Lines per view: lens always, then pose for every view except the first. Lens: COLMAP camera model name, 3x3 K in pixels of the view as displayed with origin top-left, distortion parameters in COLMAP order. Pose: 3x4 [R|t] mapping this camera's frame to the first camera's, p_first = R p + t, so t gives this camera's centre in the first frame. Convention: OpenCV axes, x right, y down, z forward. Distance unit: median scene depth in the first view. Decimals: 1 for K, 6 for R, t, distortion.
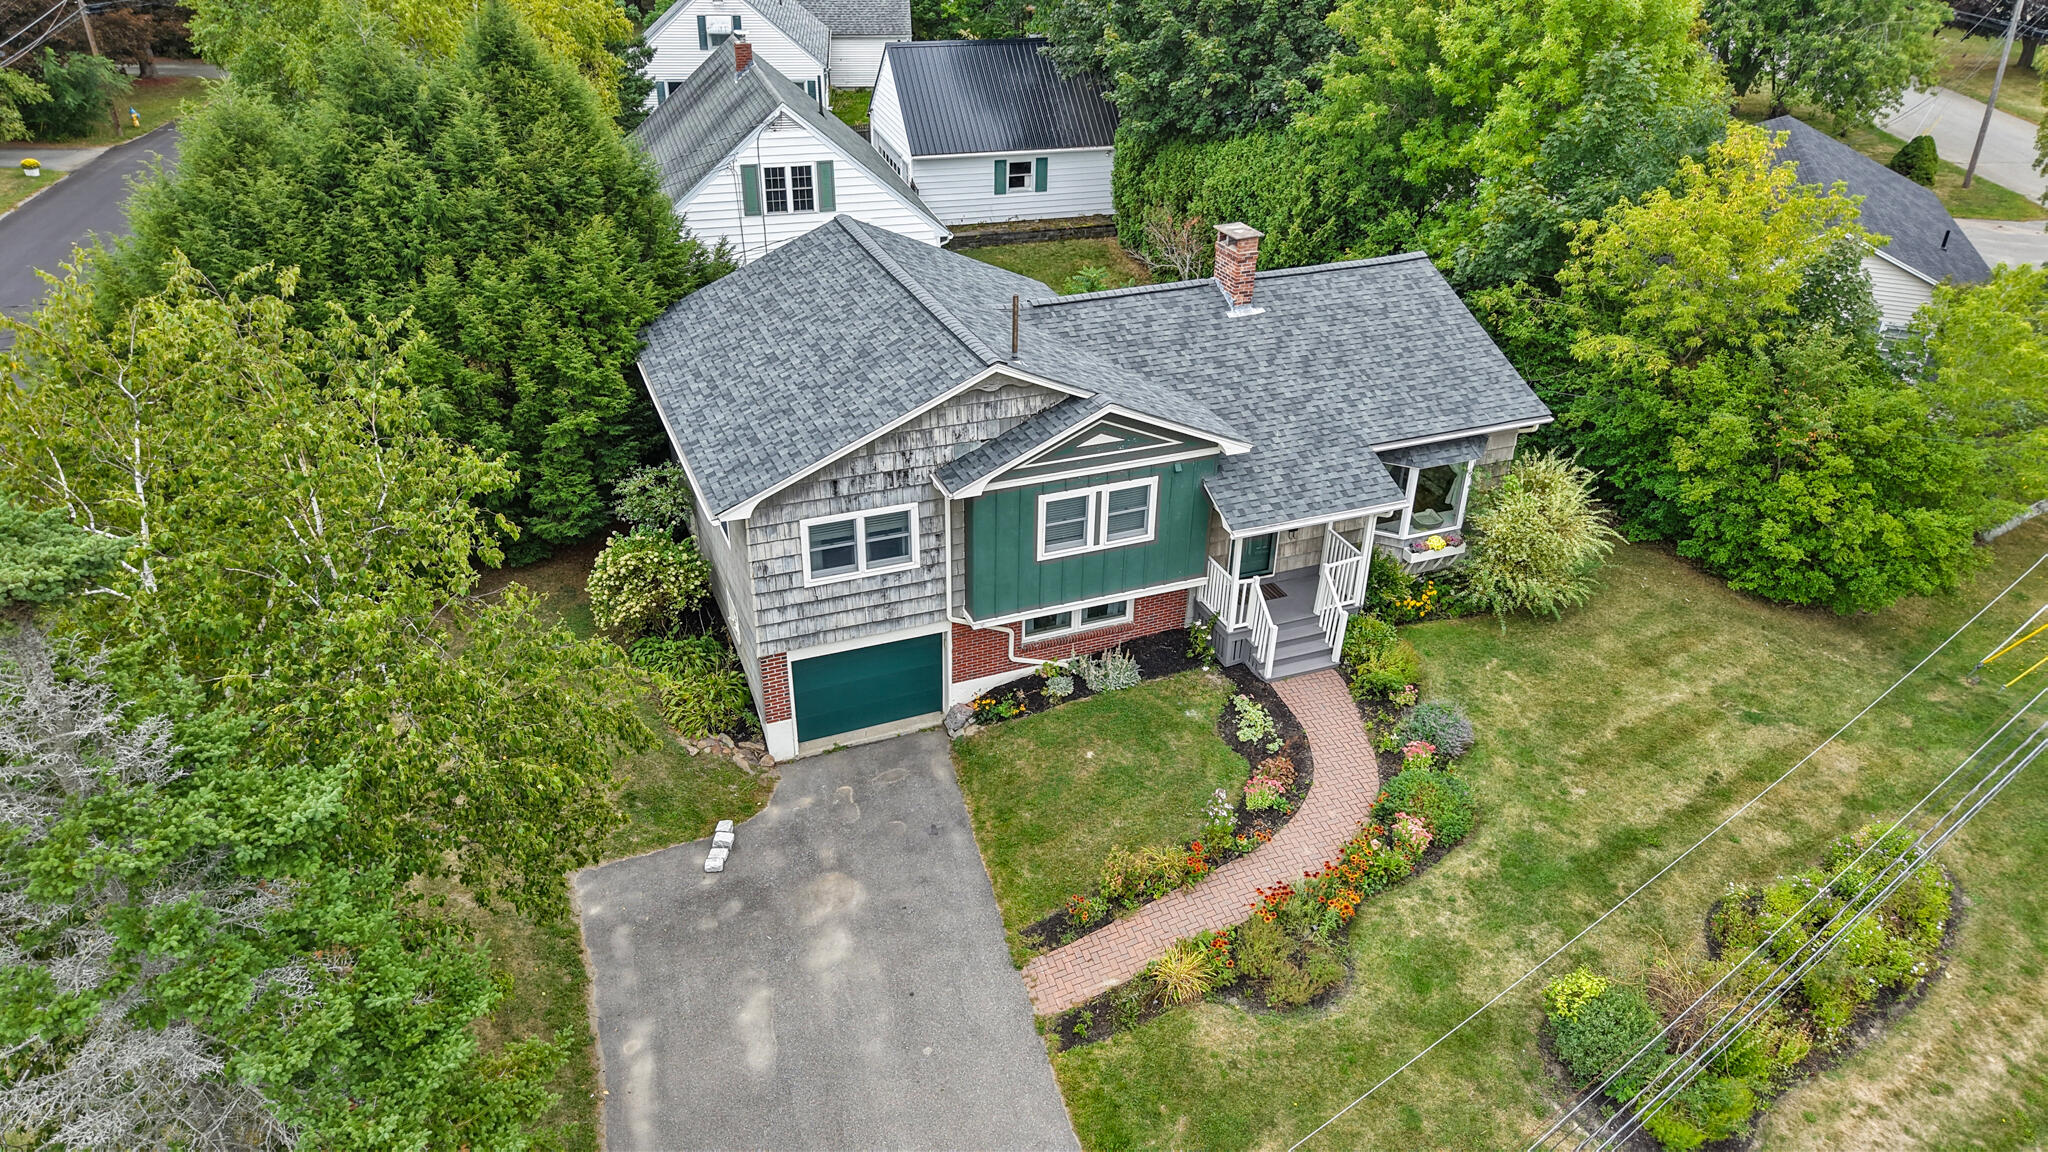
lens RADIAL K [[1354.8, 0, 1024.0], [0, 1354.8, 576.0], [0, 0, 1]] dist [0.084226, -0.096400]
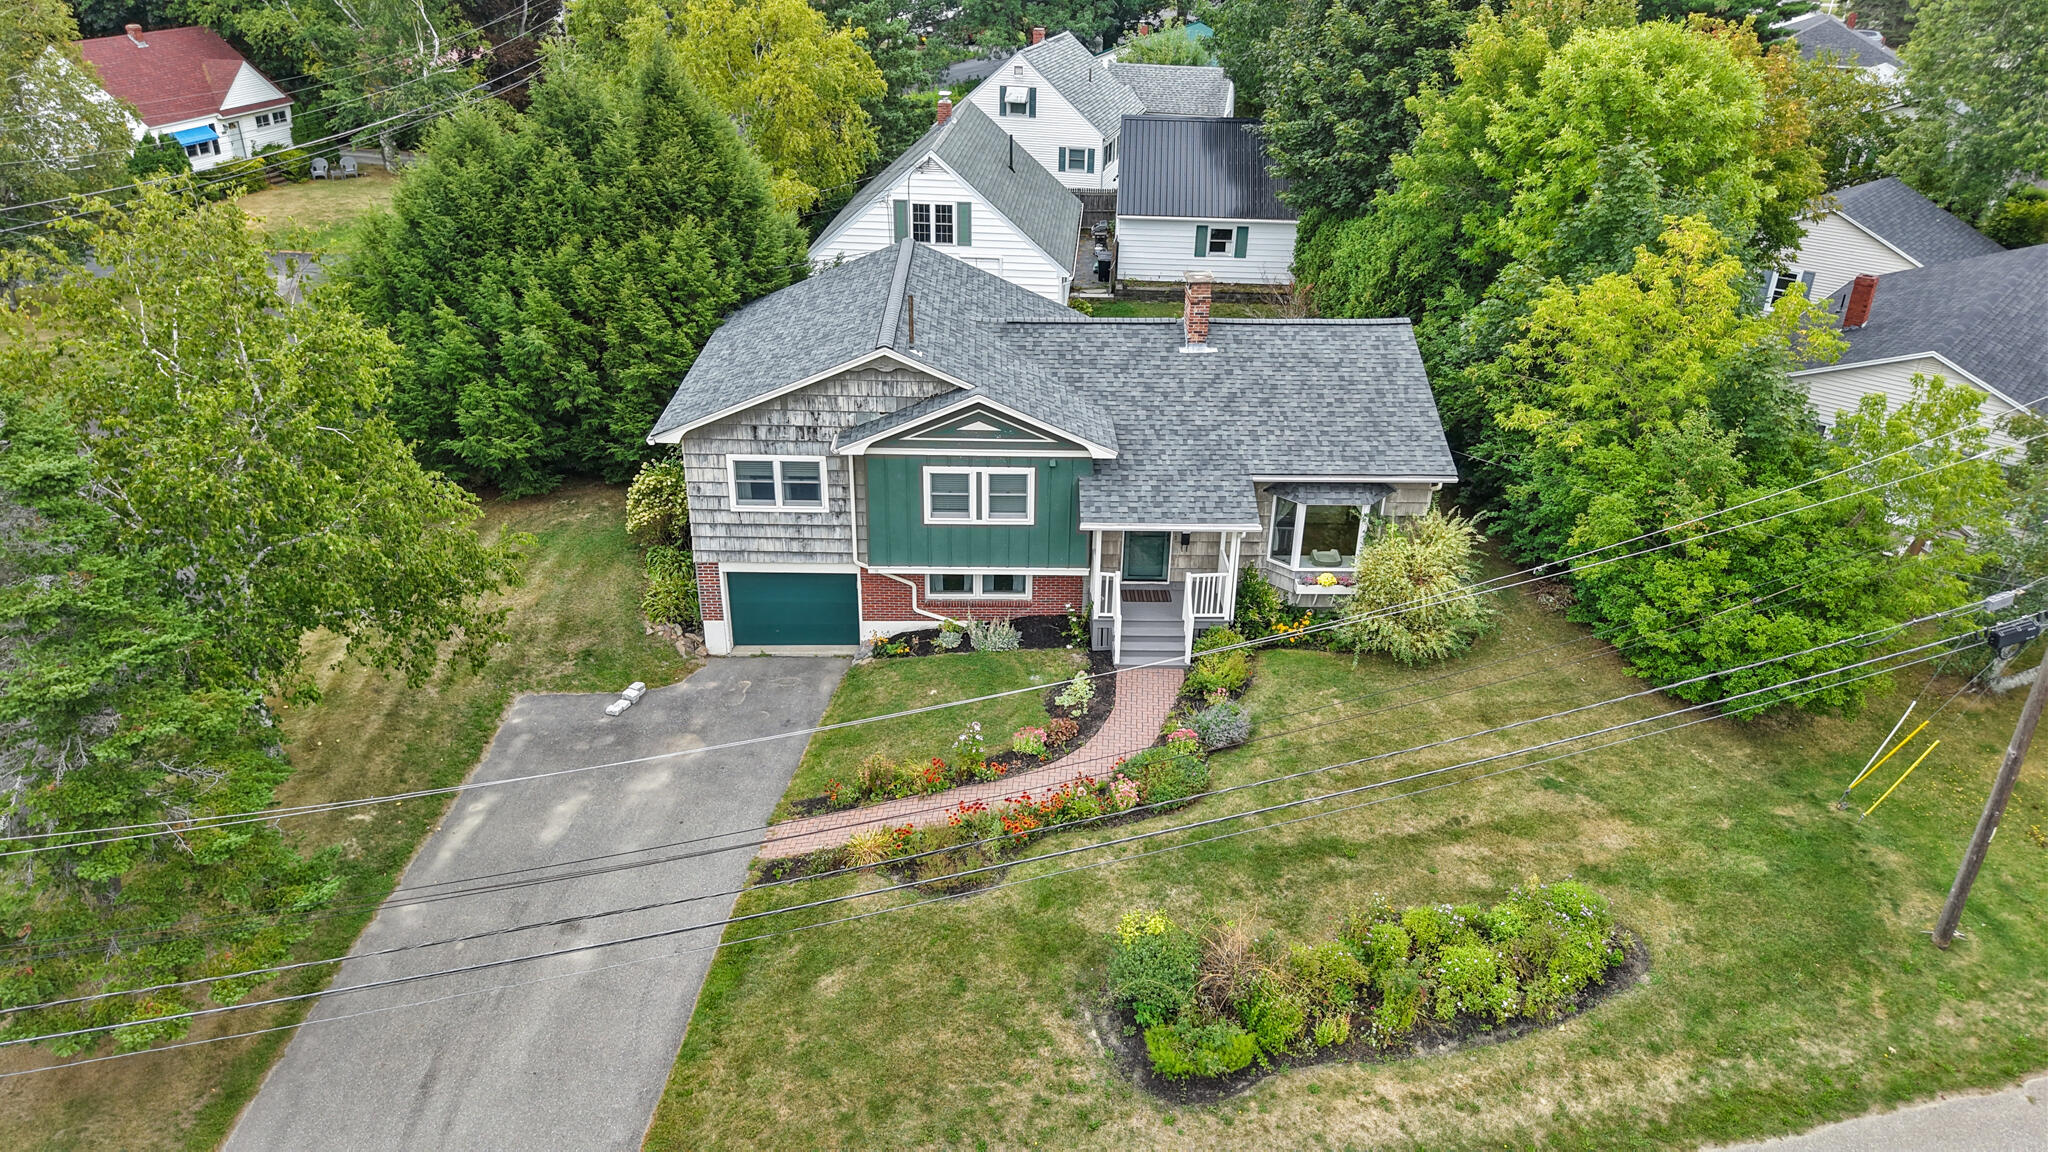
lens RADIAL K [[1354.8, 0, 1024.0], [0, 1354.8, 576.0], [0, 0, 1]] dist [0.084226, -0.096400]
pose [[0.934201, 0.161393, -0.318152, 0.465880], [-0.180386, 0.983109, -0.030959, 0.053781], [0.307781, 0.086312, 0.947534, -0.087940]]
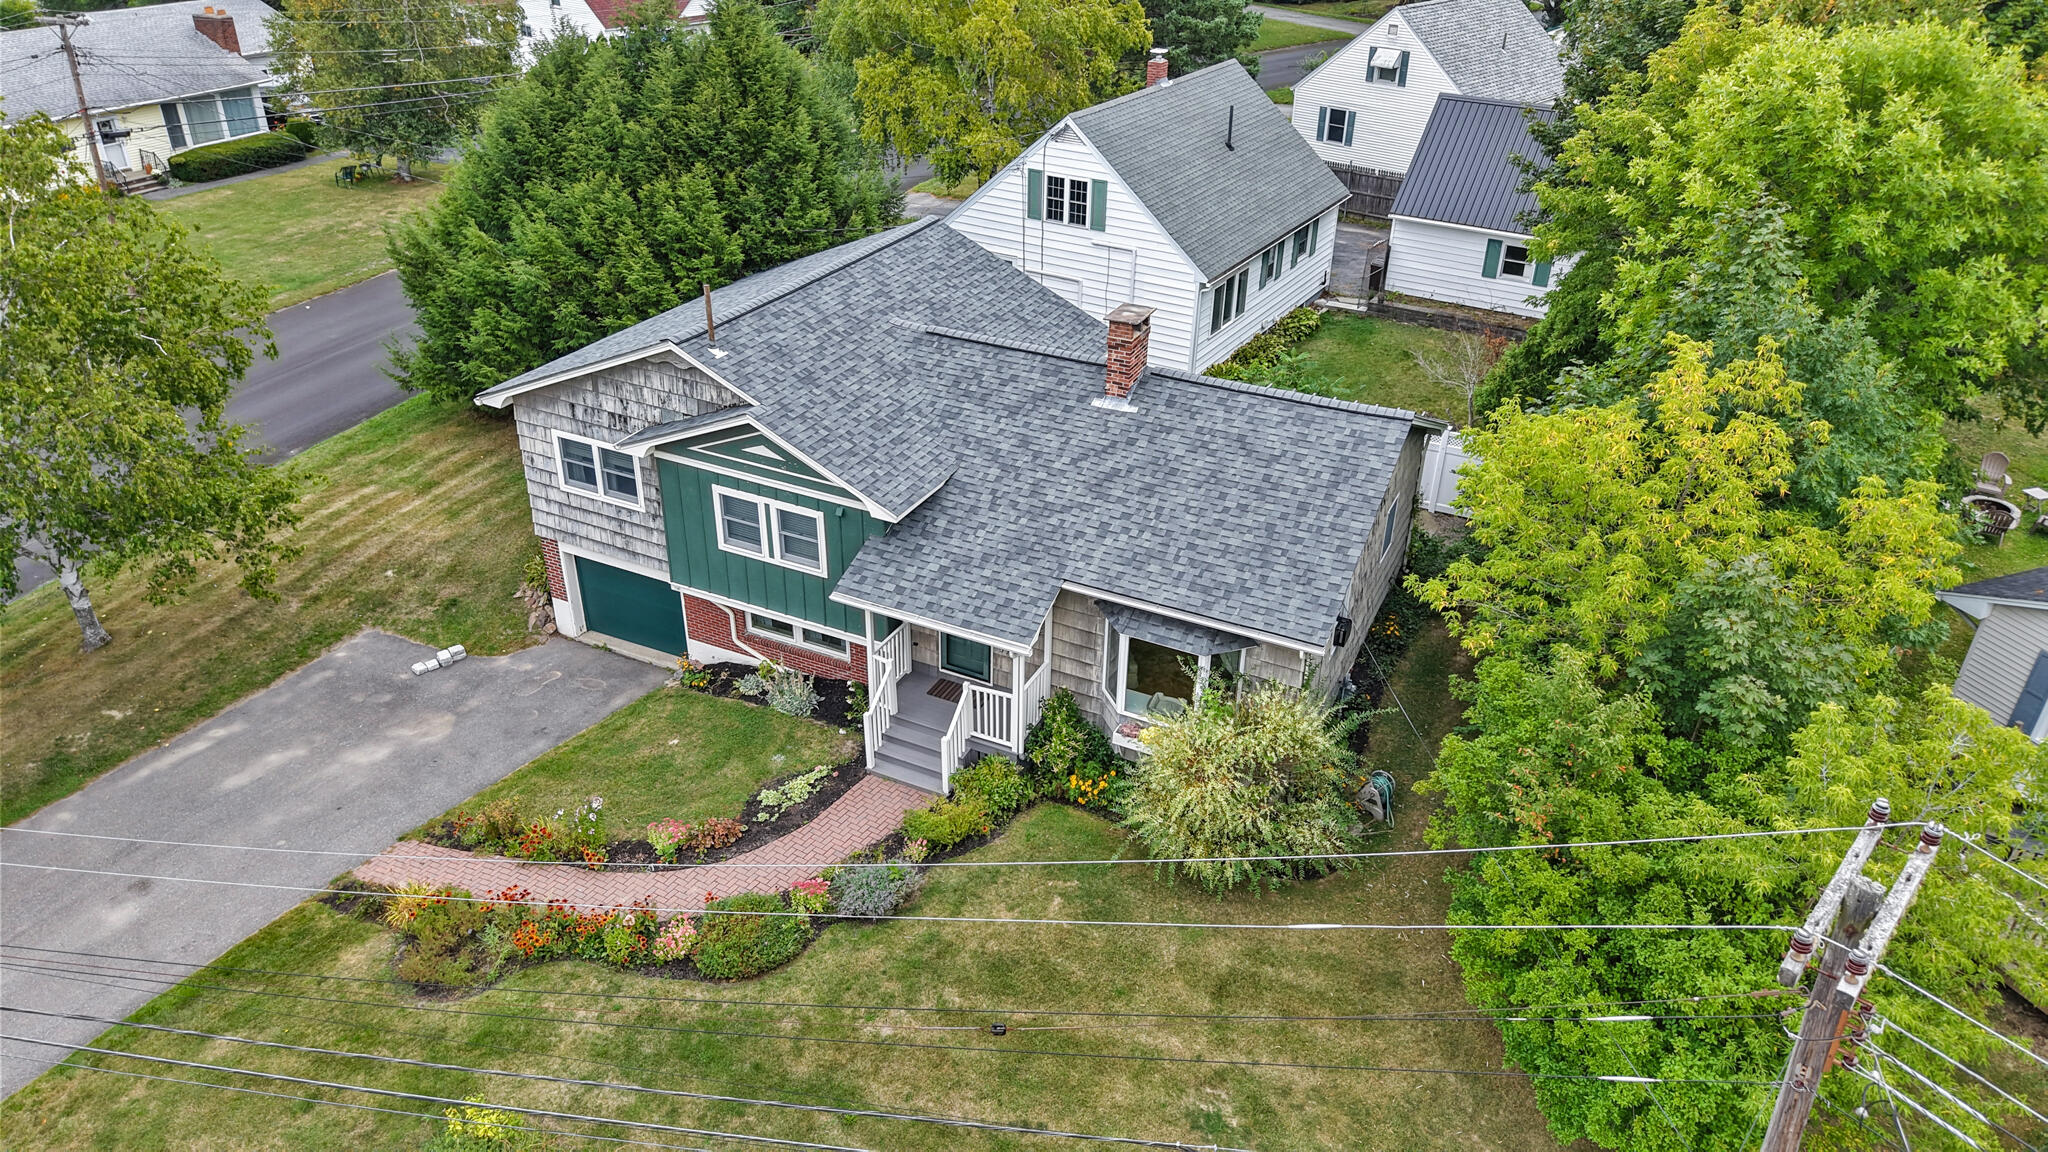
lens RADIAL K [[1356.2, 0, 1024.0], [0, 1356.2, 576.0], [0, 0, 1]] dist [0.068027, -0.101429]
pose [[0.669890, 0.364306, -0.646938, 0.817492], [-0.378600, 0.917157, 0.124440, -0.202507], [0.638678, 0.161569, 0.752321, 0.372695]]
